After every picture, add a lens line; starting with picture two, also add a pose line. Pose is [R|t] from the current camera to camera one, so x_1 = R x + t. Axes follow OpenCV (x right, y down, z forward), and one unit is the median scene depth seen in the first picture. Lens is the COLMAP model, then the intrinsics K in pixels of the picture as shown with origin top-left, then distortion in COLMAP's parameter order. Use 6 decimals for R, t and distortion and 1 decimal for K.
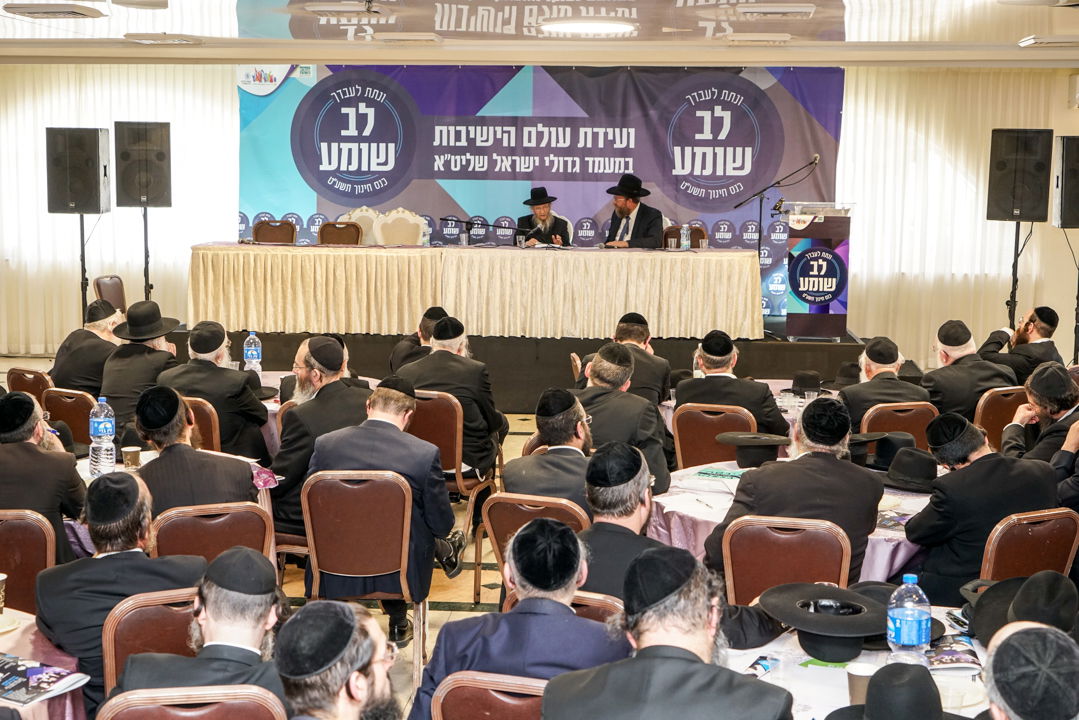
lens RADIAL K [[1409.7, 0, 541.3], [0, 1409.7, 357.8], [0, 0, 1]] dist [-0.041749, 0.000000]
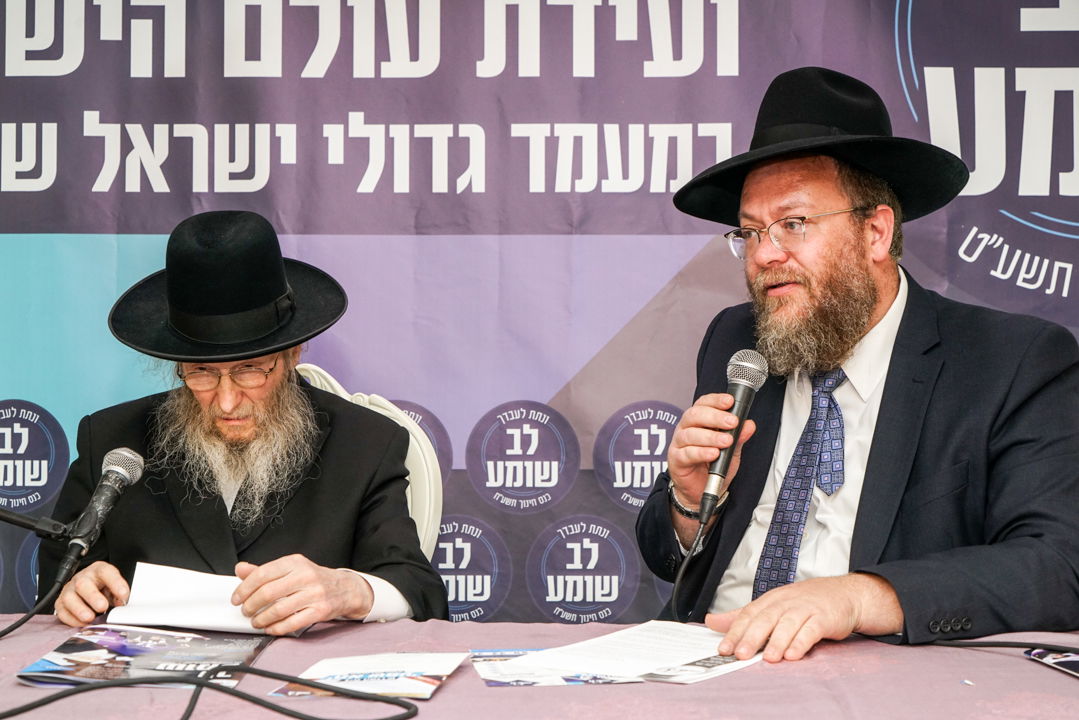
lens RADIAL K [[1589.6, 0, 503.0], [0, 1589.6, 354.1], [0, 0, 1]] dist [-0.025254, 0.000000]
pose [[0.999043, -0.012336, 0.041963, 0.019151], [0.017787, 0.991074, -0.132121, -0.075005], [-0.039958, 0.132741, 0.990345, 0.762118]]
